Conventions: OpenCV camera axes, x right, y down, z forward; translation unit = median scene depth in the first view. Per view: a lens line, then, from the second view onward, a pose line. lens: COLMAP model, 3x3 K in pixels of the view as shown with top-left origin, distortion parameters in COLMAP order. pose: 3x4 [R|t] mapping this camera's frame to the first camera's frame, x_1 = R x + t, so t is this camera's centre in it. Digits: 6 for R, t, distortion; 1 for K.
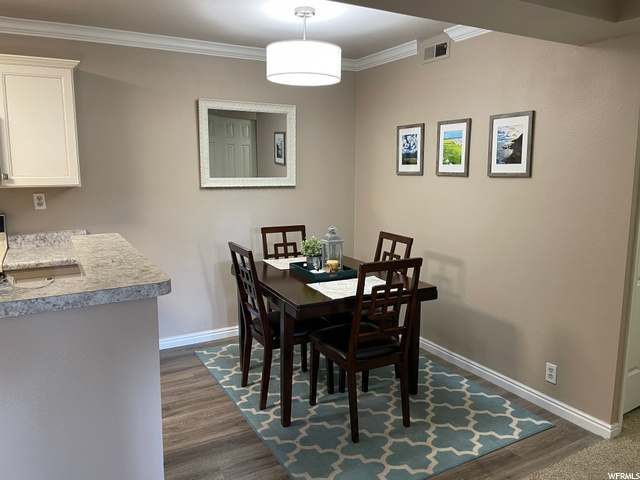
lens RADIAL K [[496.0, 0, 320.3], [0, 496.0, 238.9], [0, 0, 1]] dist [0.041354, -0.039194]
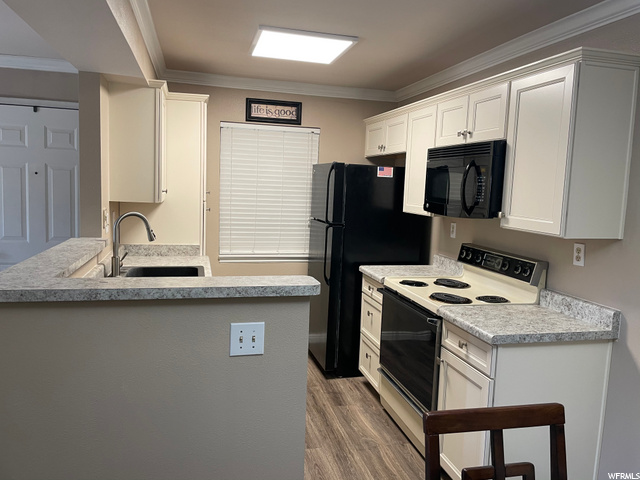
lens RADIAL K [[496.0, 0, 318.9], [0, 496.0, 238.8], [0, 0, 1]] dist [0.041354, -0.039194]
pose [[-0.265913, 0.098358, -0.958966, 0.233400], [-0.182853, 0.971575, 0.150355, -0.138240], [0.946496, 0.215331, -0.240370, 0.817108]]
